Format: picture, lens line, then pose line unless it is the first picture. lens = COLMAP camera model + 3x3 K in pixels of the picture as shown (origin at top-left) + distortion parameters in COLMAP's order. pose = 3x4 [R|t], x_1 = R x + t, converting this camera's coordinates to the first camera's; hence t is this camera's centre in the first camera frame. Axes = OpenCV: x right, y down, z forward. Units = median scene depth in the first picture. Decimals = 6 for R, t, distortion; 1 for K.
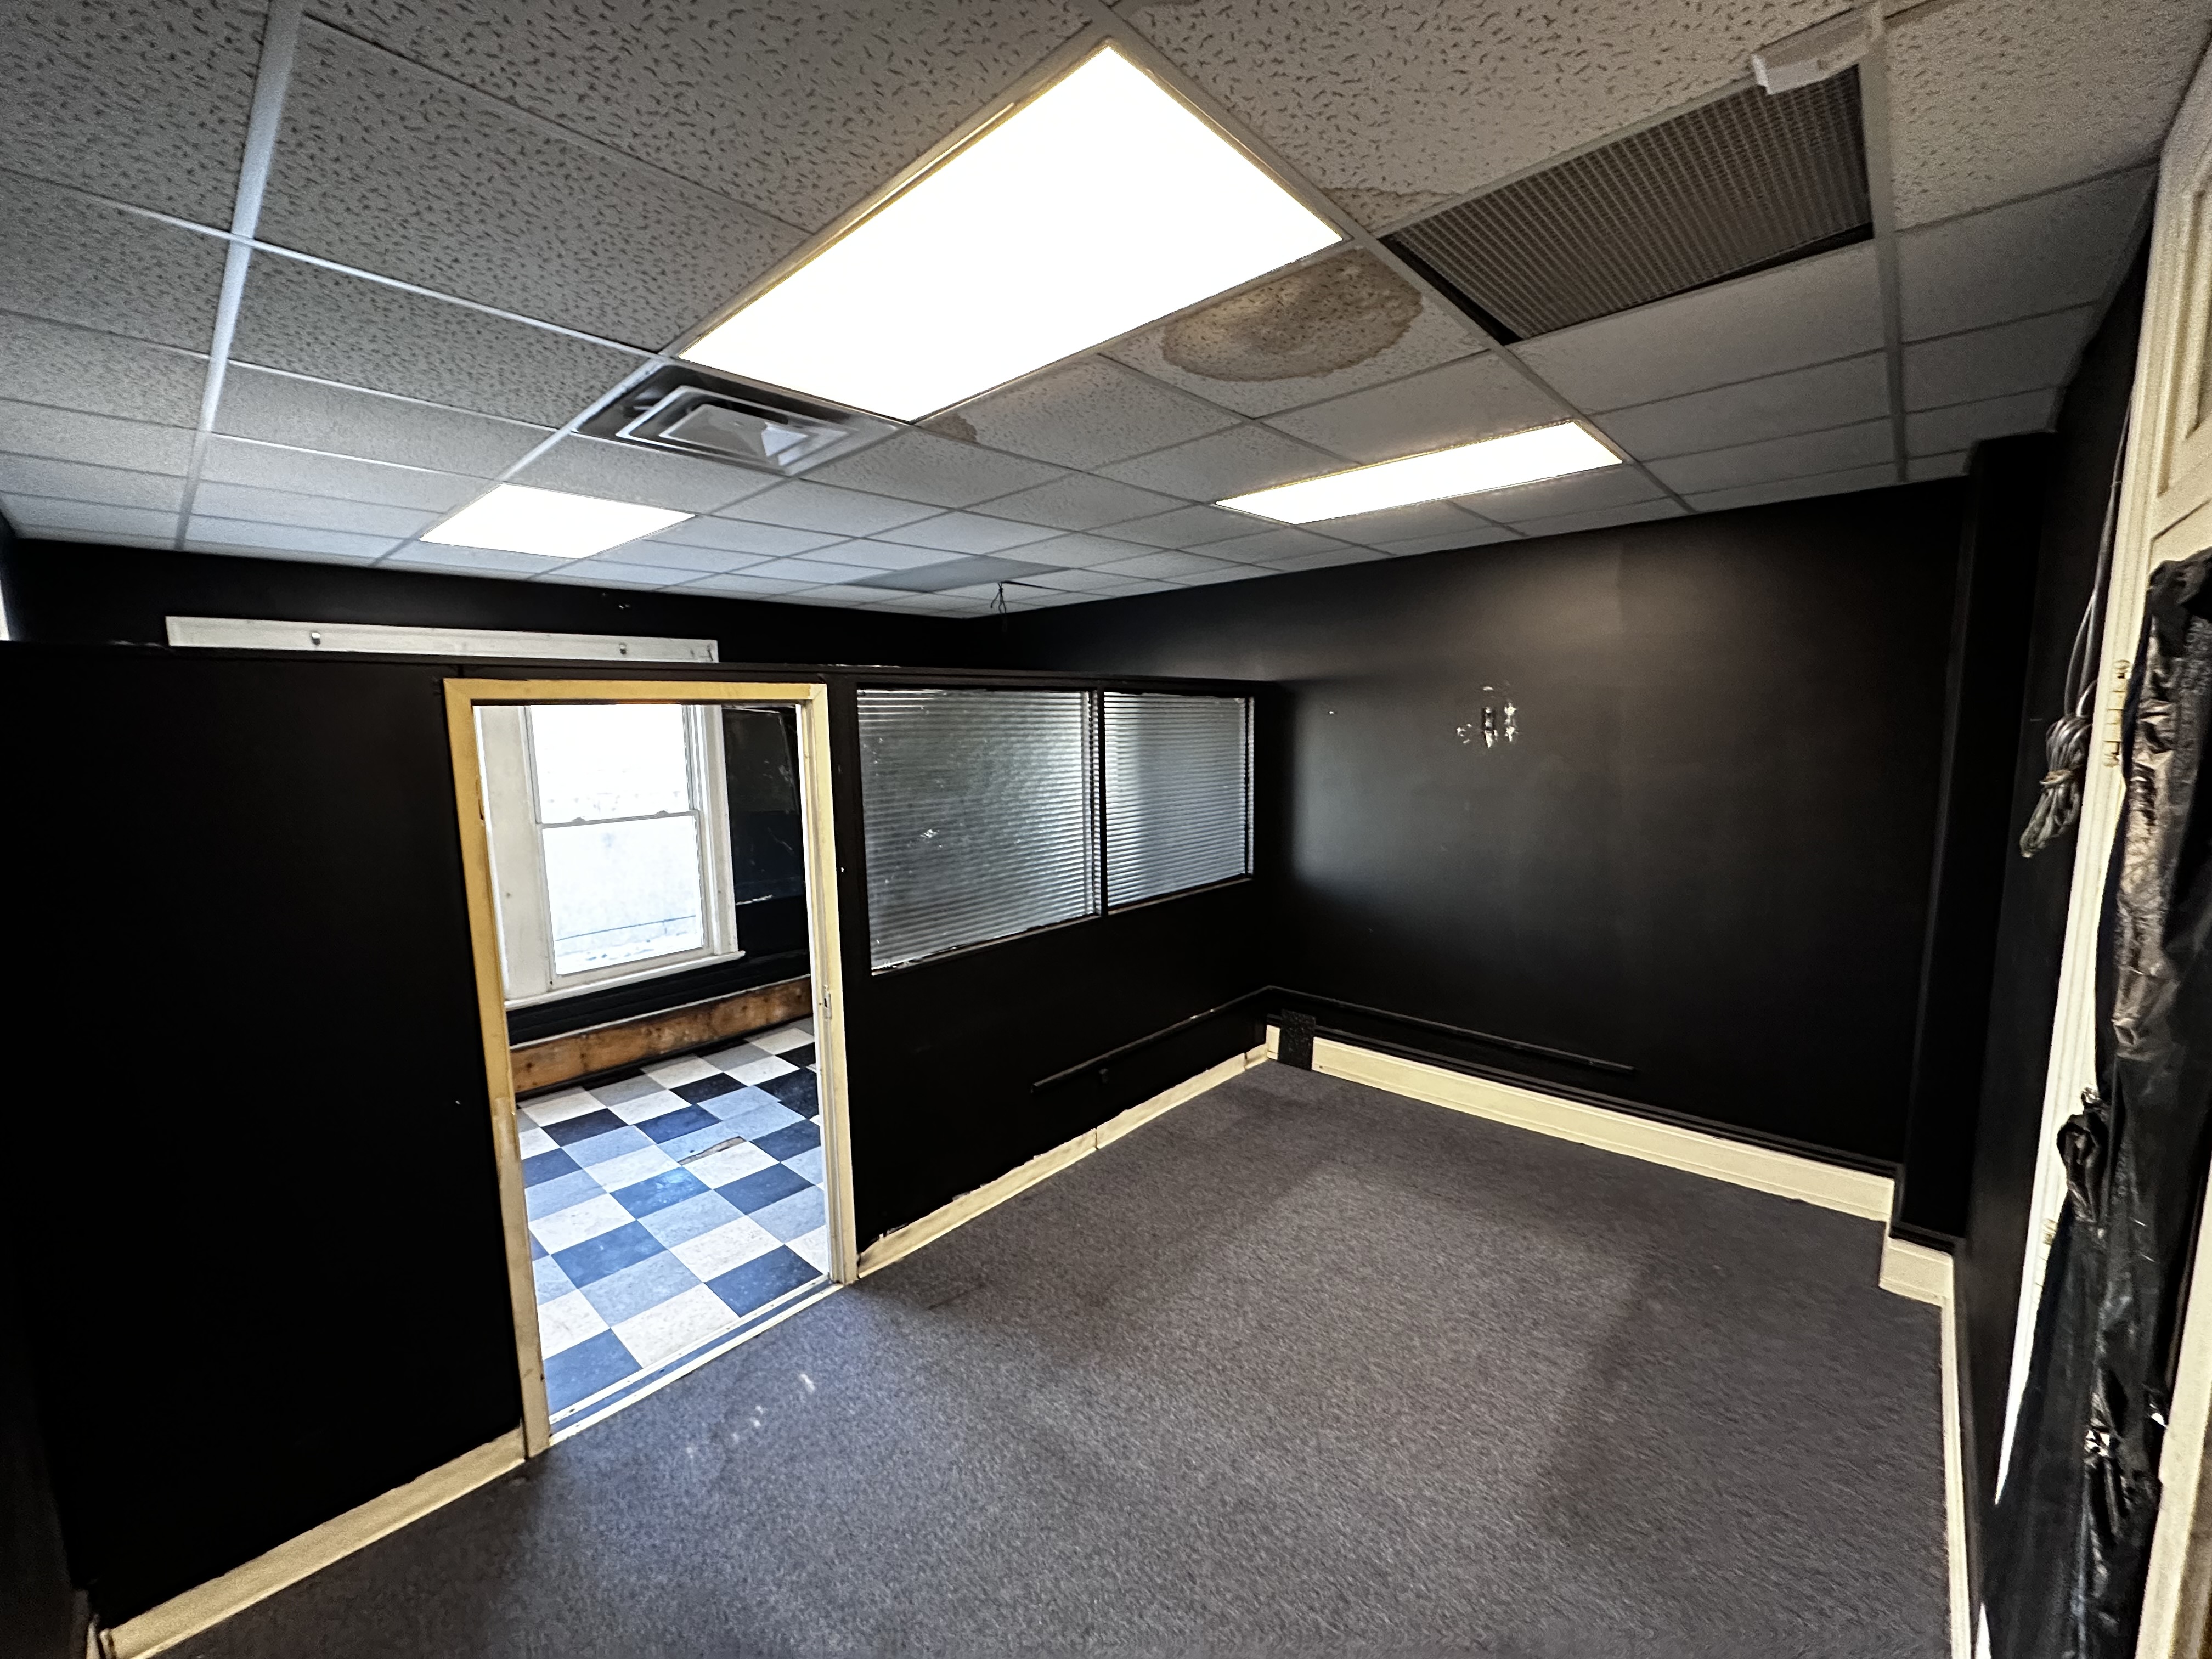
lens RADIAL K [[889.1, 0, 1108.6], [0, 889.1, 829.9], [0, 0, 1]] dist [0.000451, -0.000401]
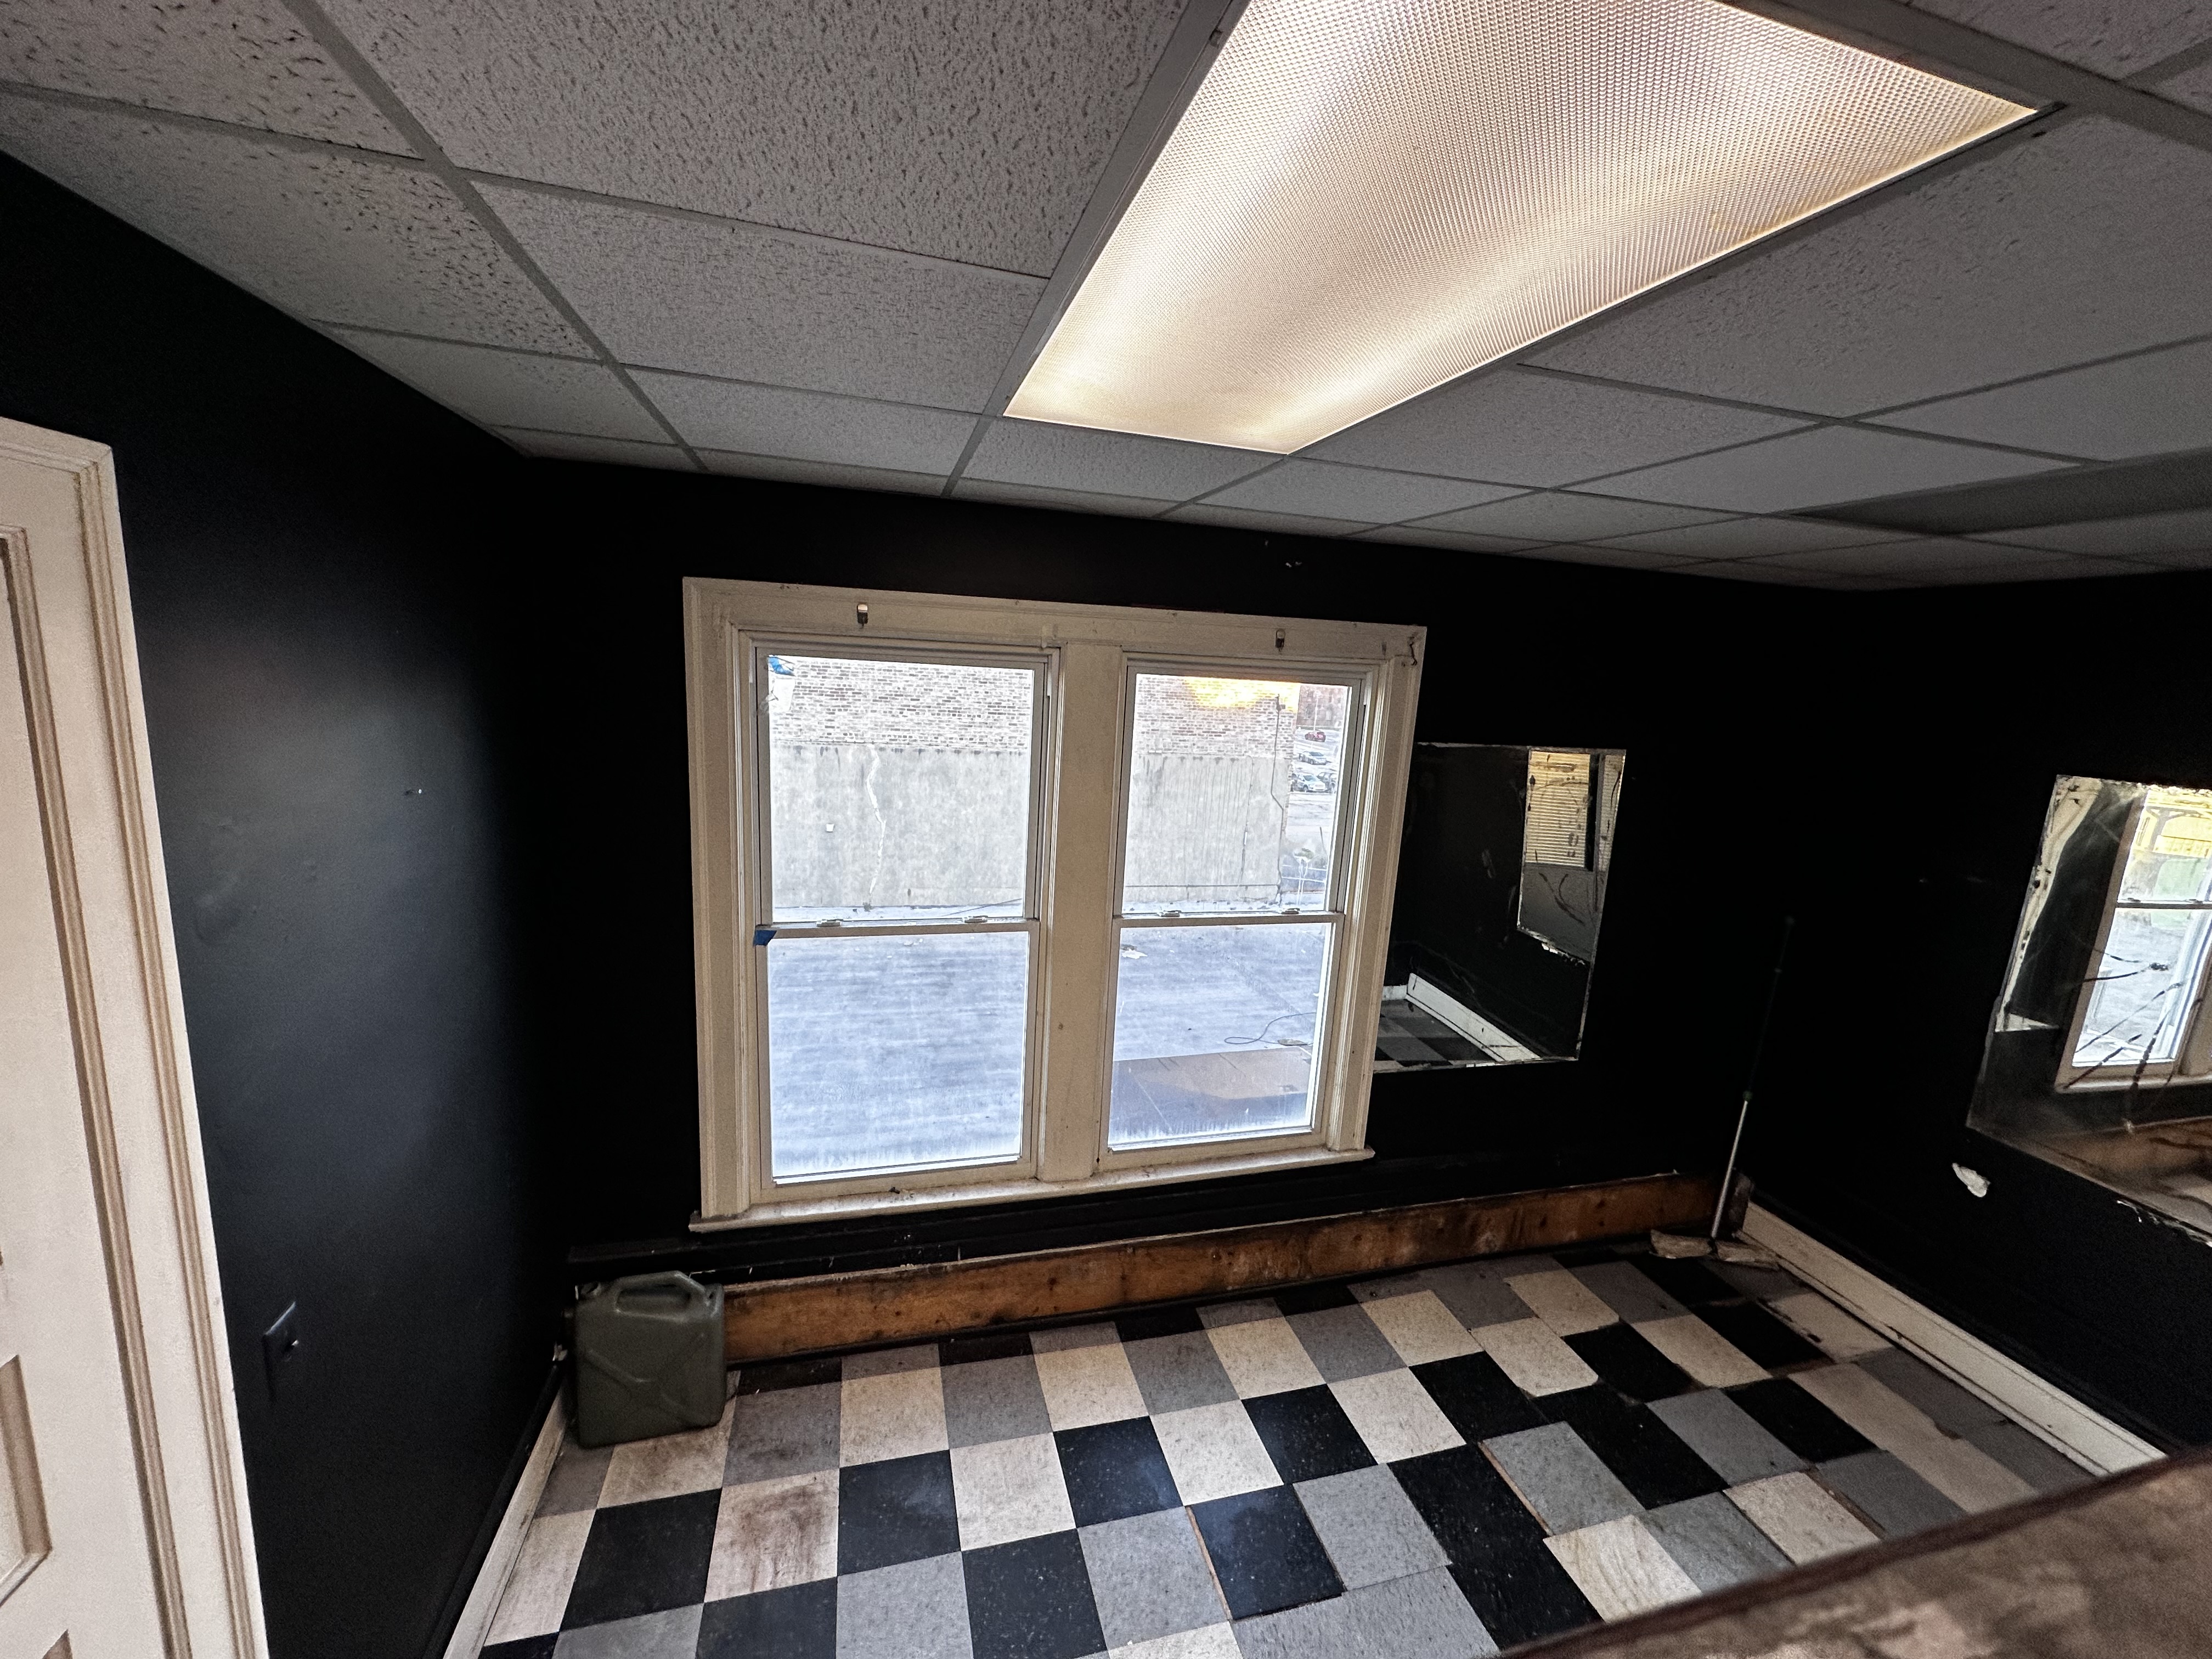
lens RADIAL K [[889.1, 0, 1111.1], [0, 889.1, 825.8], [0, 0, 1]] dist [0.000451, -0.000401]
pose [[0.847067, 0.154842, -0.508430, -0.312918], [-0.133592, 0.987938, 0.078306, -0.109185], [0.514423, 0.001592, 0.857535, 0.431768]]
